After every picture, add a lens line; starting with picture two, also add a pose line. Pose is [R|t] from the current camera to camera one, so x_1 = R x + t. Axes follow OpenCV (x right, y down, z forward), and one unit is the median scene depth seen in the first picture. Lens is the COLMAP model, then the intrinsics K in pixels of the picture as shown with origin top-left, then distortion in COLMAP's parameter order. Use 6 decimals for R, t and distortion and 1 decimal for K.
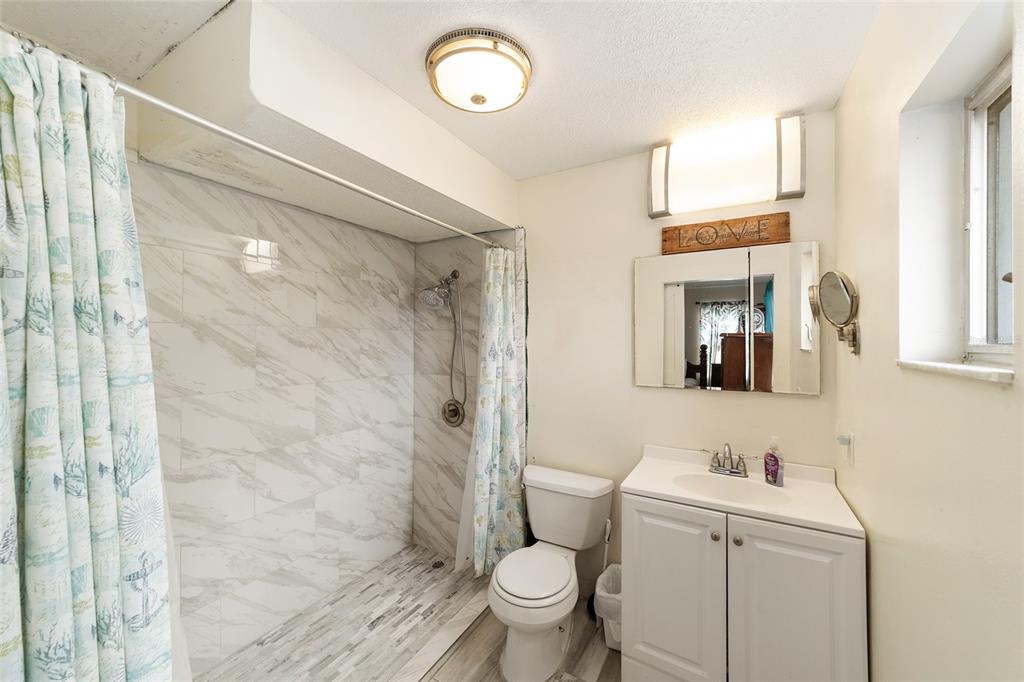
lens RADIAL K [[395.0, 0, 516.8], [0, 395.0, 338.7], [0, 0, 1]] dist [-0.010213, 0.003706]
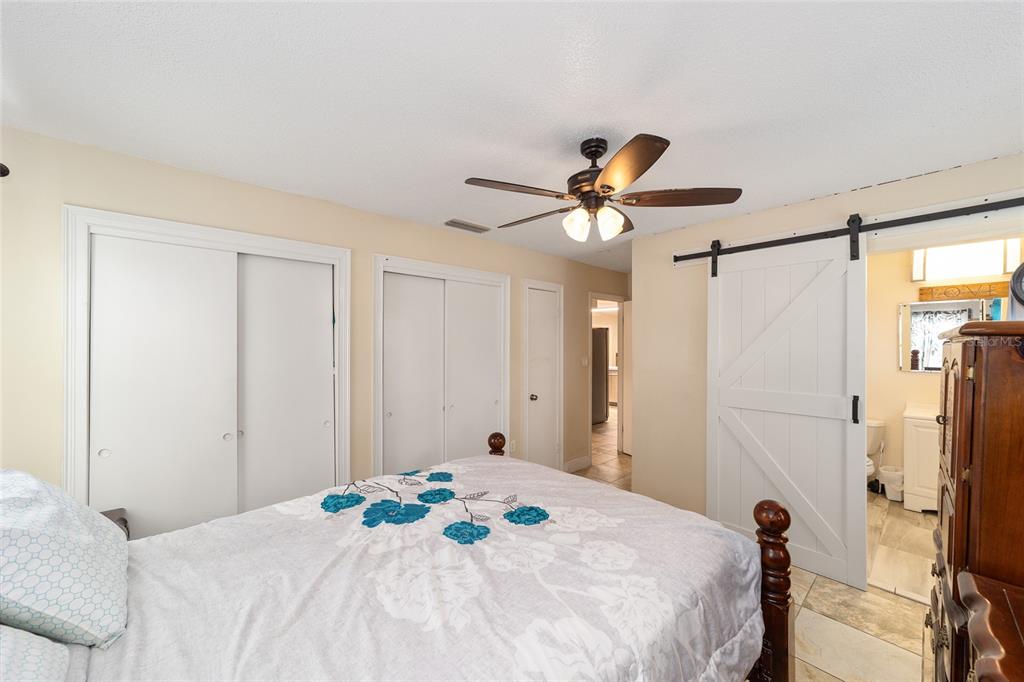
lens RADIAL K [[395.0, 0, 501.2], [0, 395.0, 342.8], [0, 0, 1]] dist [-0.010213, 0.003706]
pose [[0.947045, 0.004009, -0.321076, -0.281162], [-0.002955, 0.999989, 0.003771, -0.006183], [0.321088, -0.002622, 0.947046, -0.431903]]
